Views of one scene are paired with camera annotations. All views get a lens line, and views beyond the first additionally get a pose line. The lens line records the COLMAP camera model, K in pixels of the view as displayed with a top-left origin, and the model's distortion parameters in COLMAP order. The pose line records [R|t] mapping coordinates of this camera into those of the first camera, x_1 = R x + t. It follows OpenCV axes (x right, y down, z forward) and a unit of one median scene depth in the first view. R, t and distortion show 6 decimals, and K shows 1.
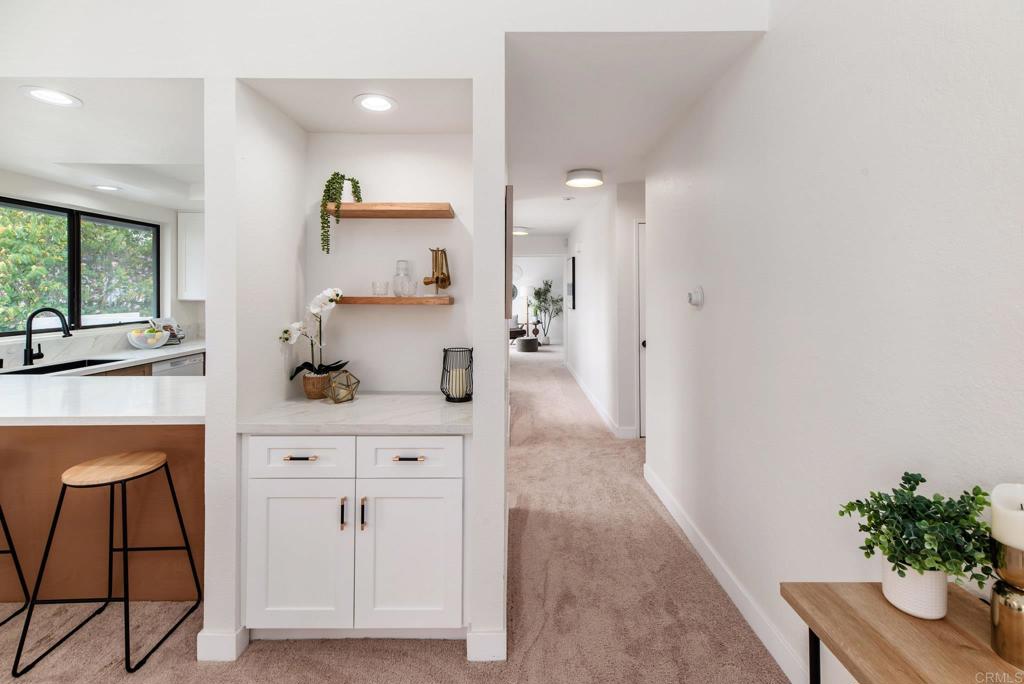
lens RADIAL K [[467.3, 0, 517.7], [0, 467.3, 284.0], [0, 0, 1]] dist [-0.000916, -0.000212]
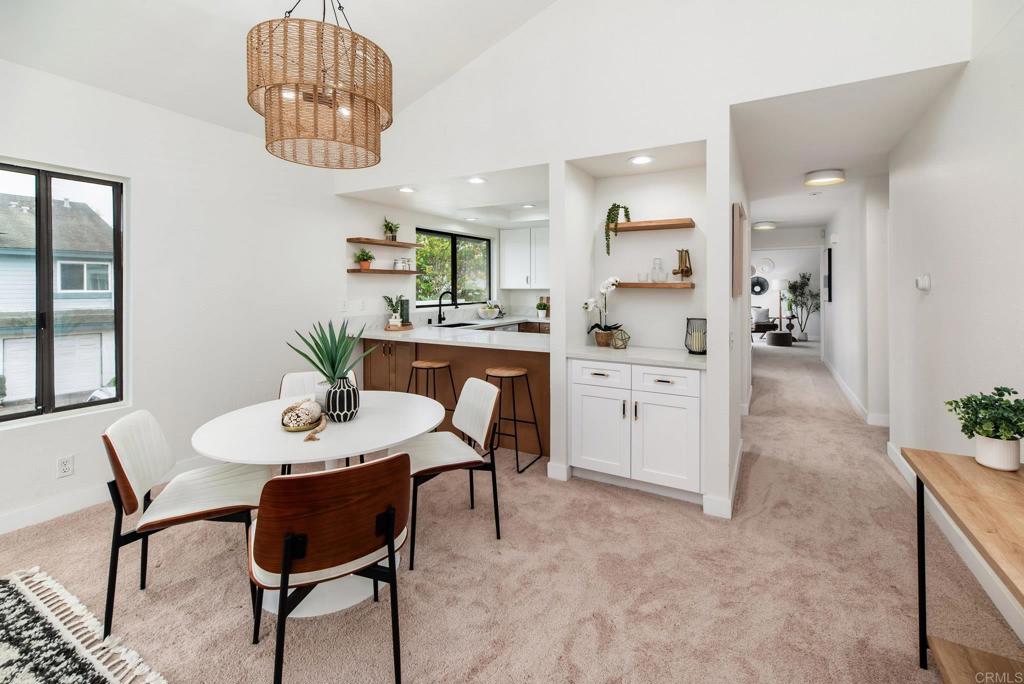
lens RADIAL K [[454.8, 0, 516.3], [0, 454.8, 284.7], [0, 0, 1]] dist [0.010648, -0.000207]
pose [[0.867011, -0.000884, -0.498289, 0.082587], [0.006084, 0.999943, 0.008812, 0.017173], [0.498253, -0.010671, 0.866966, -0.466403]]
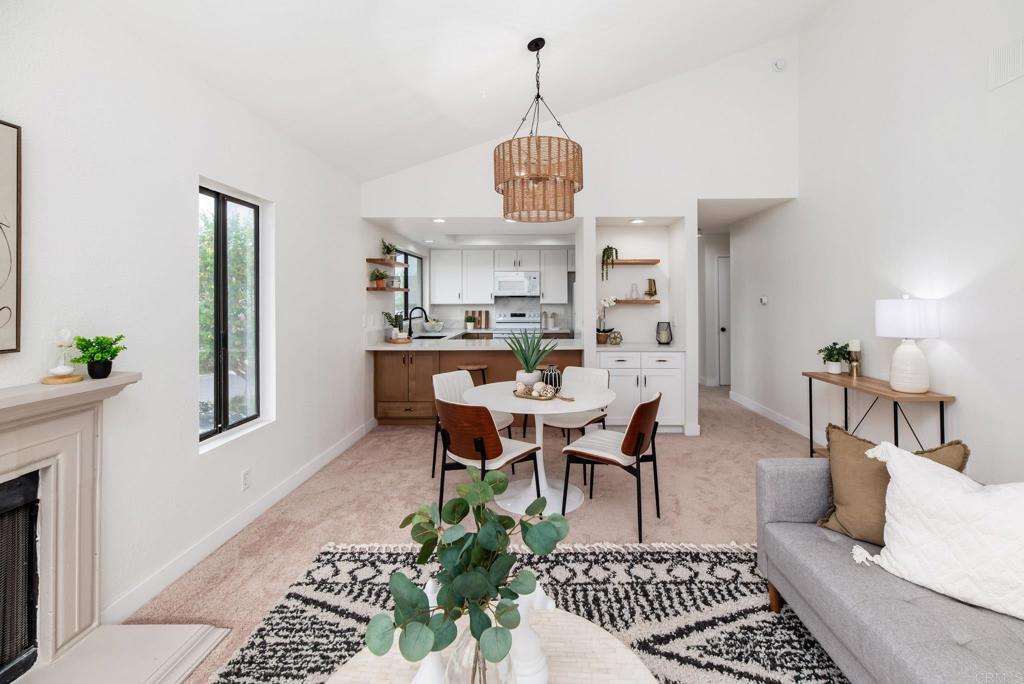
lens RADIAL K [[472.5, 0, 545.3], [0, 472.5, 294.3], [0, 0, 1]] dist [0.008554, -0.000106]
pose [[0.999997, -0.002374, -0.000105, -0.666333], [0.002375, 0.999989, 0.004160, -0.009977], [0.000095, -0.004160, 0.999991, -1.247251]]
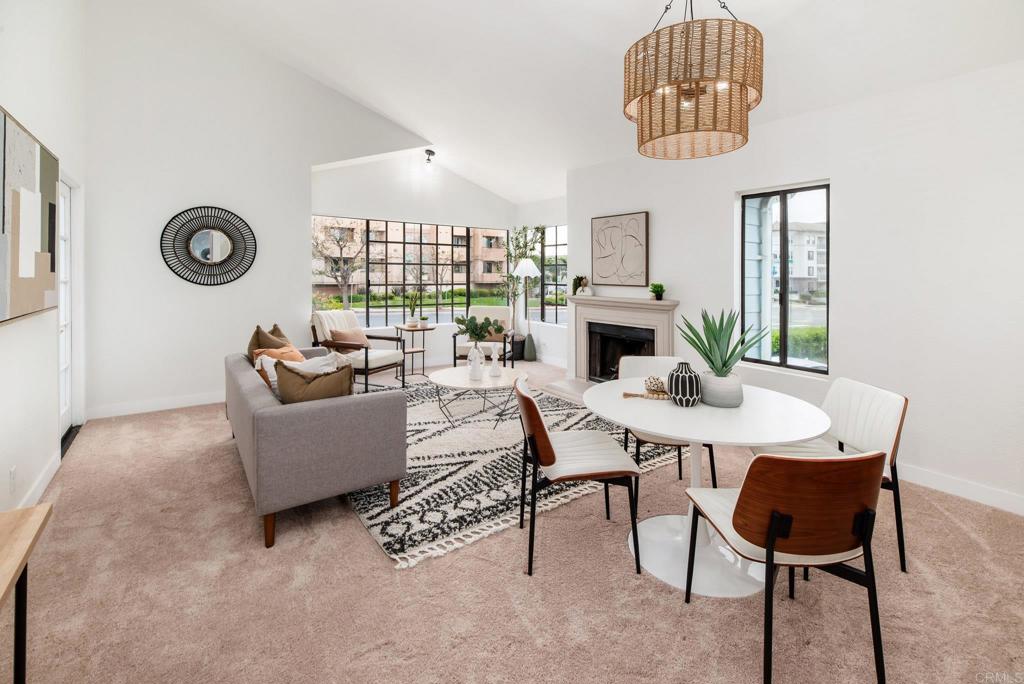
lens RADIAL K [[445.2, 0, 530.0], [0, 445.2, 301.0], [0, 0, 1]] dist [0.002137, 0.000332]
pose [[-0.802619, 0.028939, -0.595790, 0.100186], [-0.001287, 0.998736, 0.050245, 0.031994], [0.596491, 0.041095, -0.801567, 0.616991]]
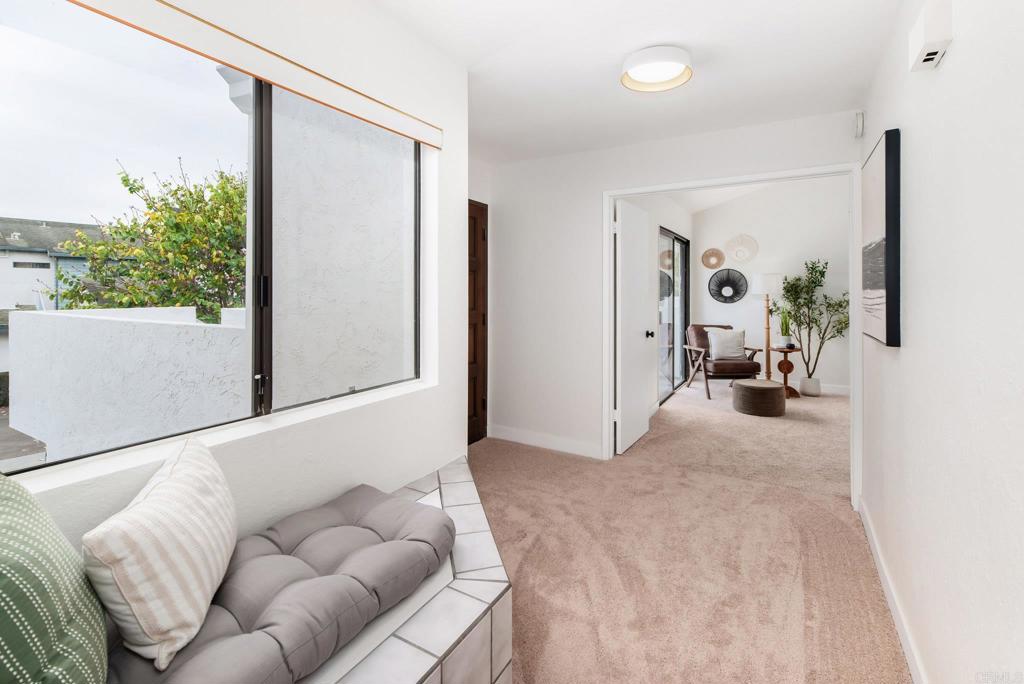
lens RADIAL K [[467.3, 0, 517.7], [0, 467.3, 284.0], [0, 0, 1]] dist [-0.000916, -0.000212]
pose [[0.858070, 0.001133, -0.513532, 0.224026], [0.001788, 0.999985, 0.005193, 0.057802], [0.513530, -0.005375, 0.858055, 2.006358]]
